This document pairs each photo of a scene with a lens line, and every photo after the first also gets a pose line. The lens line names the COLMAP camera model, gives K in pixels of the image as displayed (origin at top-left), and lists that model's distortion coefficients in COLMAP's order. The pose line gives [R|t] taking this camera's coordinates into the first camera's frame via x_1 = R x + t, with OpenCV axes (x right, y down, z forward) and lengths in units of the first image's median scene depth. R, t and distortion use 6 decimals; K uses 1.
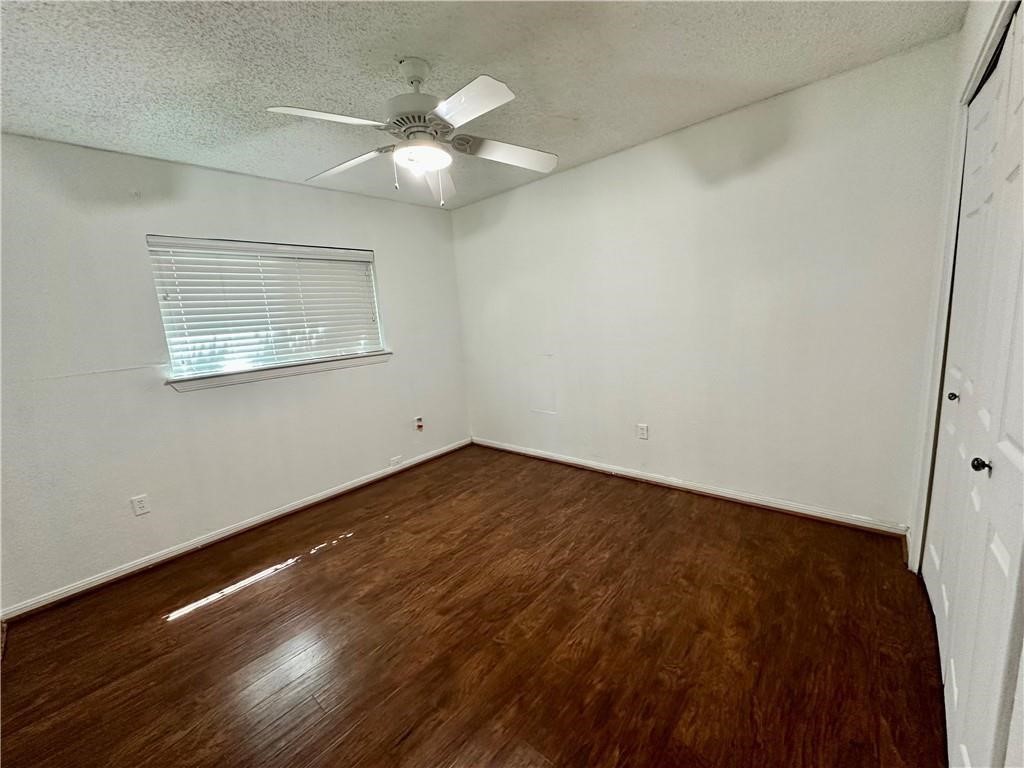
lens RADIAL K [[409.0, 0, 515.6], [0, 409.0, 384.4], [0, 0, 1]] dist [-0.002887, 0.000416]
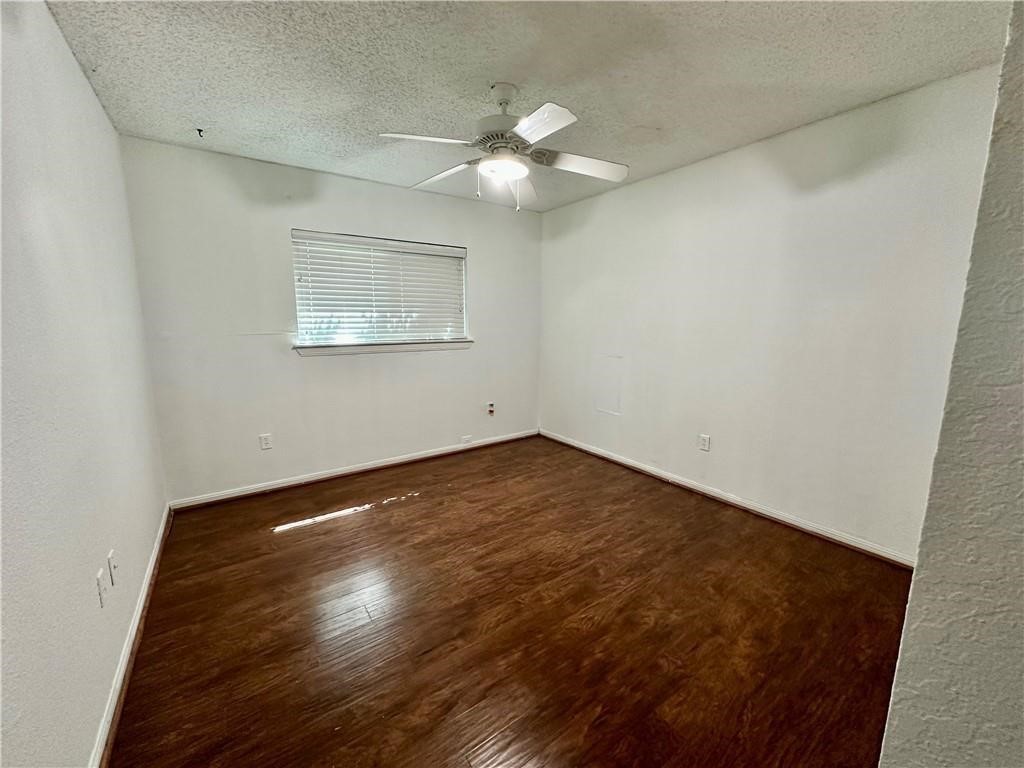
lens RADIAL K [[409.0, 0, 514.7], [0, 409.0, 384.3], [0, 0, 1]] dist [-0.002887, 0.000416]
pose [[0.970184, 0.109980, -0.215979, 0.093305], [-0.109760, 0.993872, 0.013051, 0.018677], [0.216091, 0.011044, 0.976311, -0.081047]]
